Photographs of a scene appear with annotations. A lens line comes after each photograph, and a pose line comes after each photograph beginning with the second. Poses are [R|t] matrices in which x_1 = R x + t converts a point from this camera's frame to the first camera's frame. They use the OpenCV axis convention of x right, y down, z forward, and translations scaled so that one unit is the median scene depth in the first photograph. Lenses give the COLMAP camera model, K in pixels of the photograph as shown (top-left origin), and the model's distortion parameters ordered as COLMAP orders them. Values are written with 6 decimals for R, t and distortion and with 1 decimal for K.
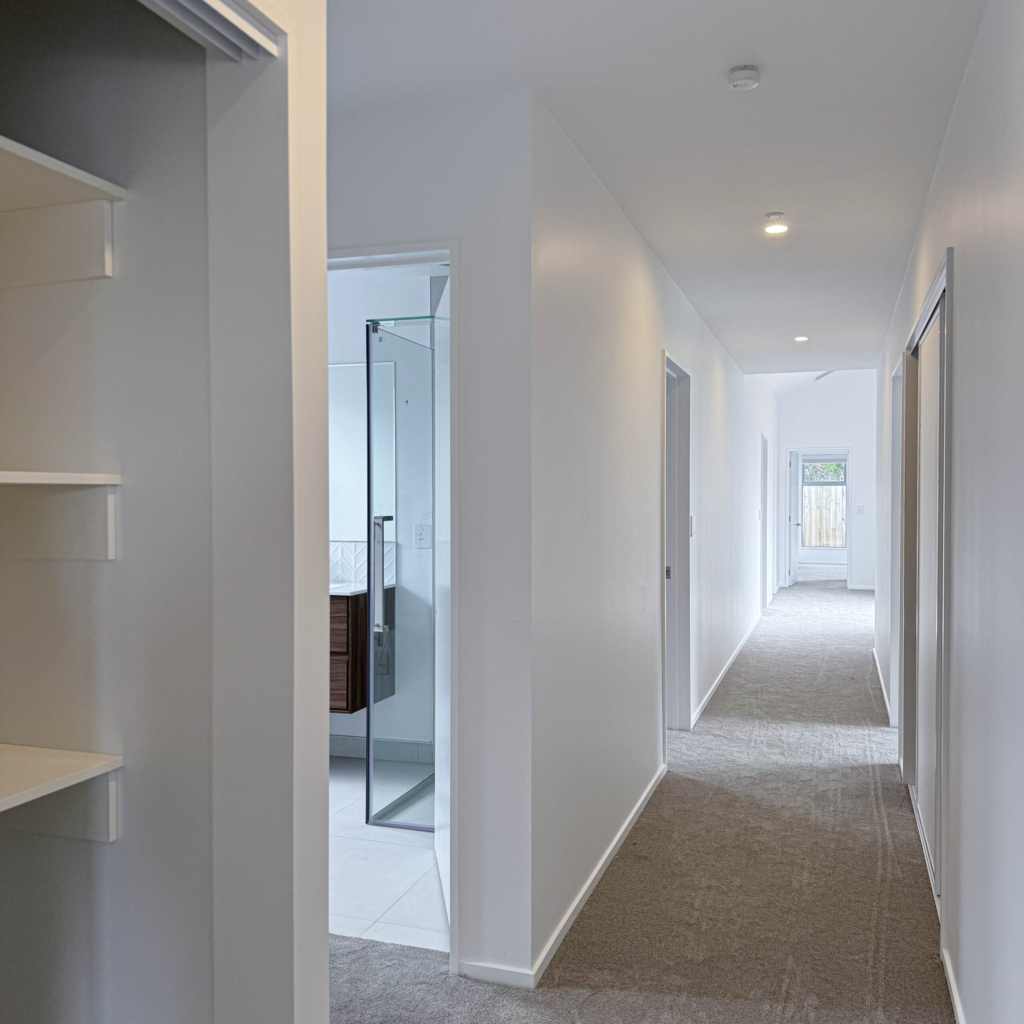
lens RADIAL K [[966.4, 0, 508.6], [0, 966.4, 507.7], [0, 0, 1]] dist [0.150492, -0.226005]
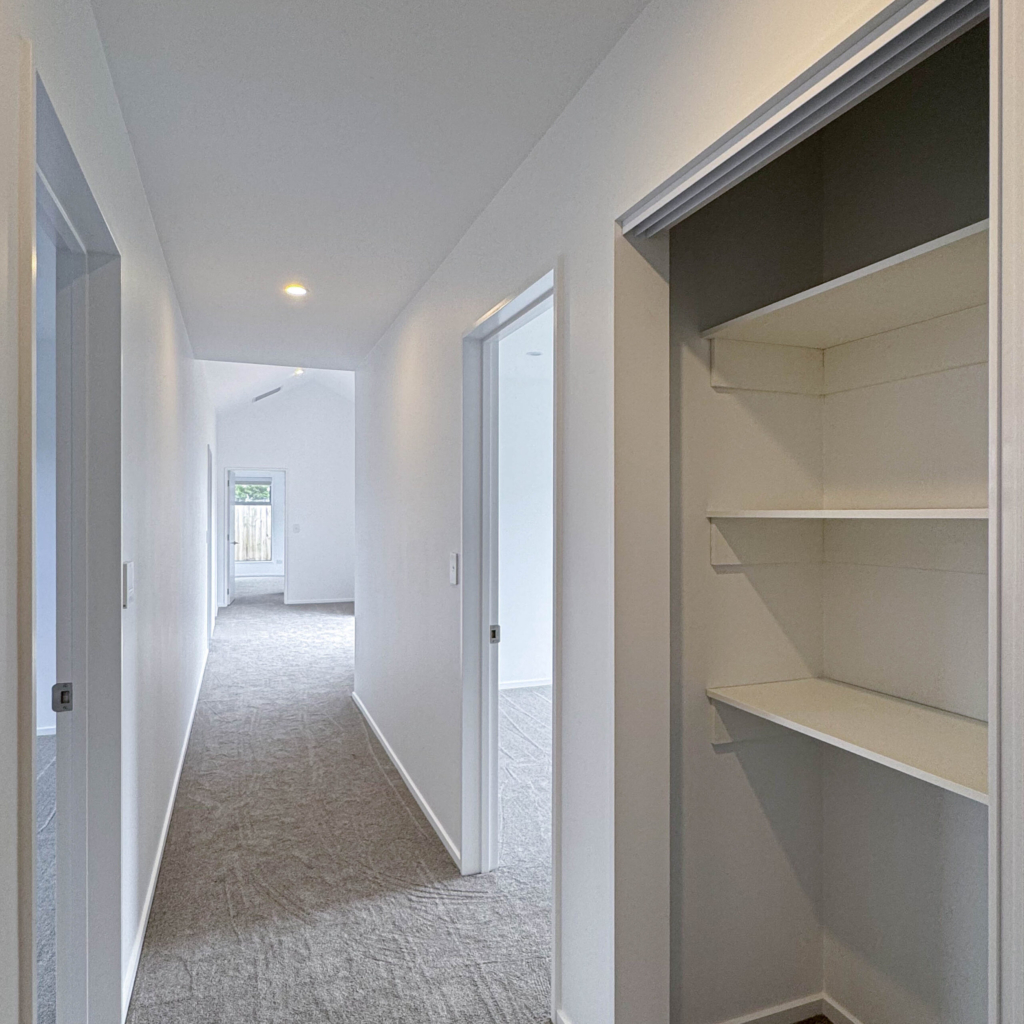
lens RADIAL K [[713.8, 0, 509.5], [0, 713.8, 518.6], [0, 0, 1]] dist [0.004296, 0.002528]
pose [[0.772765, -0.002269, 0.634688, 0.036775], [0.005114, 0.999983, -0.002652, -0.004045], [-0.634672, 0.005296, 0.772764, 0.201158]]
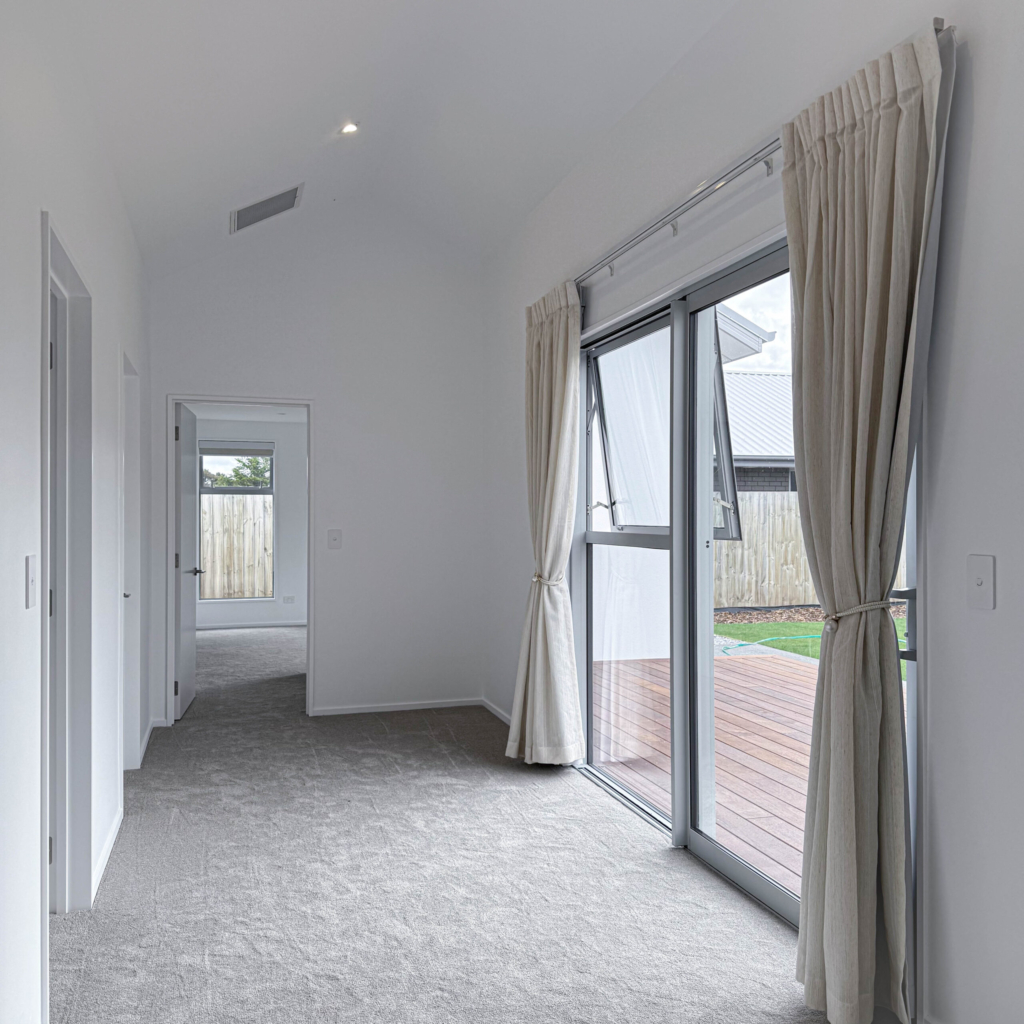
lens RADIAL K [[943.0, 0, 511.7], [0, 943.0, 514.5], [0, 0, 1]] dist [0.116991, -0.175942]
pose [[0.816199, 0.000012, 0.577770, 0.133367], [0.007498, 0.999916, -0.010612, -0.002984], [-0.577722, 0.012994, 0.816130, 0.461266]]
